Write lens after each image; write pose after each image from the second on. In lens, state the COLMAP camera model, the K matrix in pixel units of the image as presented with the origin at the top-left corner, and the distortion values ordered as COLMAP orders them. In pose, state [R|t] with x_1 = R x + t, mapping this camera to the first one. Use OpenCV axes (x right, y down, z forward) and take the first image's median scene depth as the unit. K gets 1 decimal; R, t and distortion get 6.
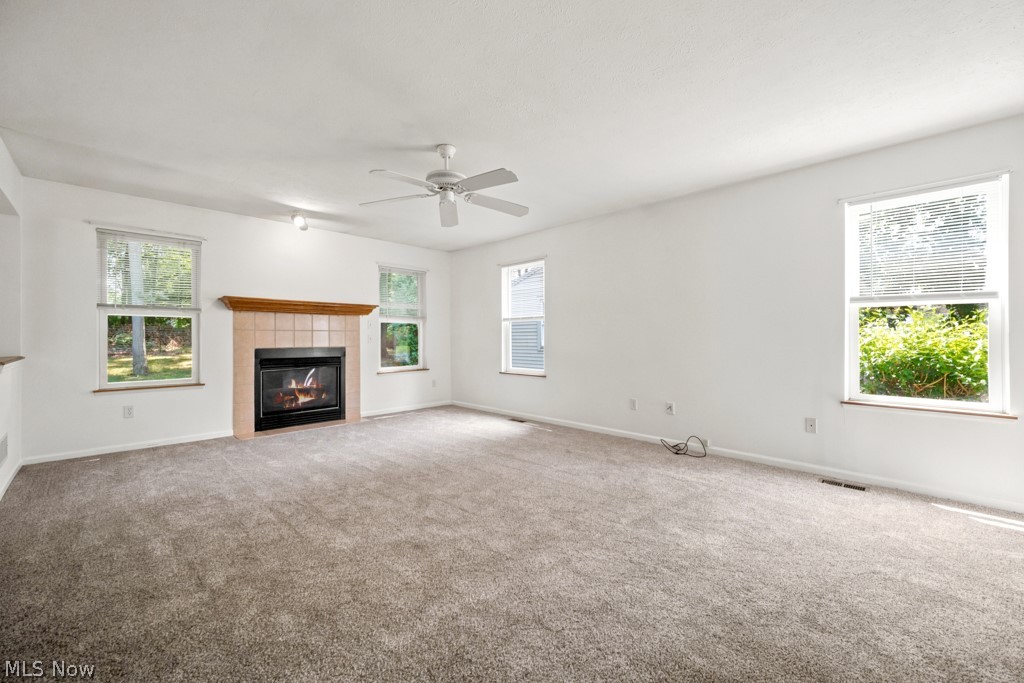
lens RADIAL K [[403.9, 0, 511.2], [0, 403.9, 339.1], [0, 0, 1]] dist [-0.000787, 0.000122]
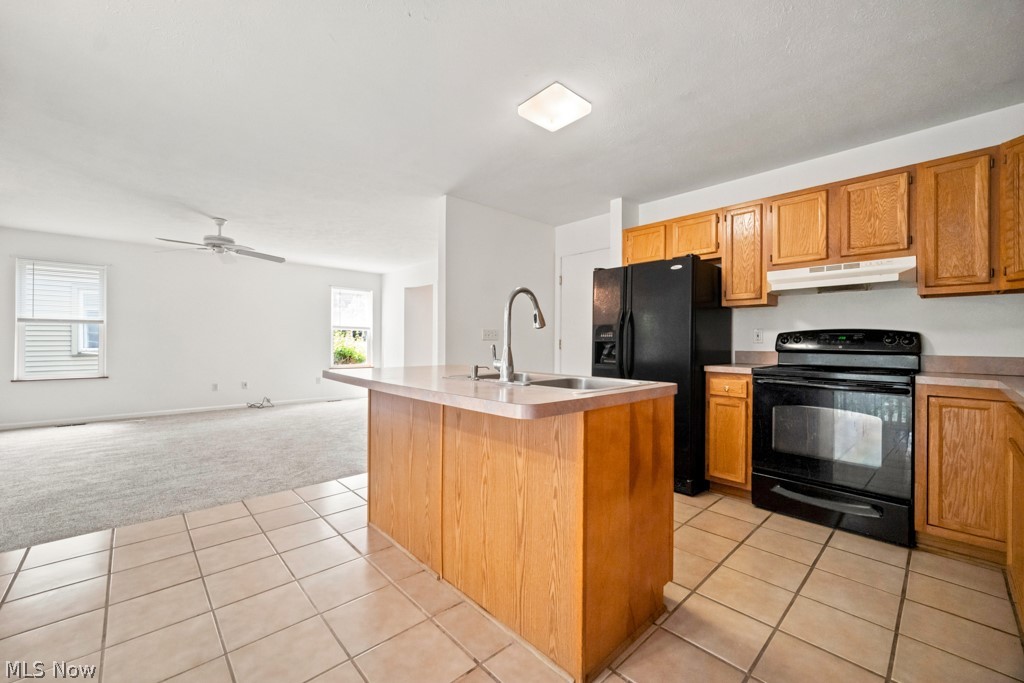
lens RADIAL K [[403.9, 0, 511.2], [0, 403.9, 339.1], [0, 0, 1]] dist [-0.000787, 0.000122]
pose [[0.038922, 0.006587, 0.999221, -0.981092], [-0.003874, 0.999972, -0.006441, -0.006249], [-0.999235, -0.003621, 0.038947, -0.112819]]
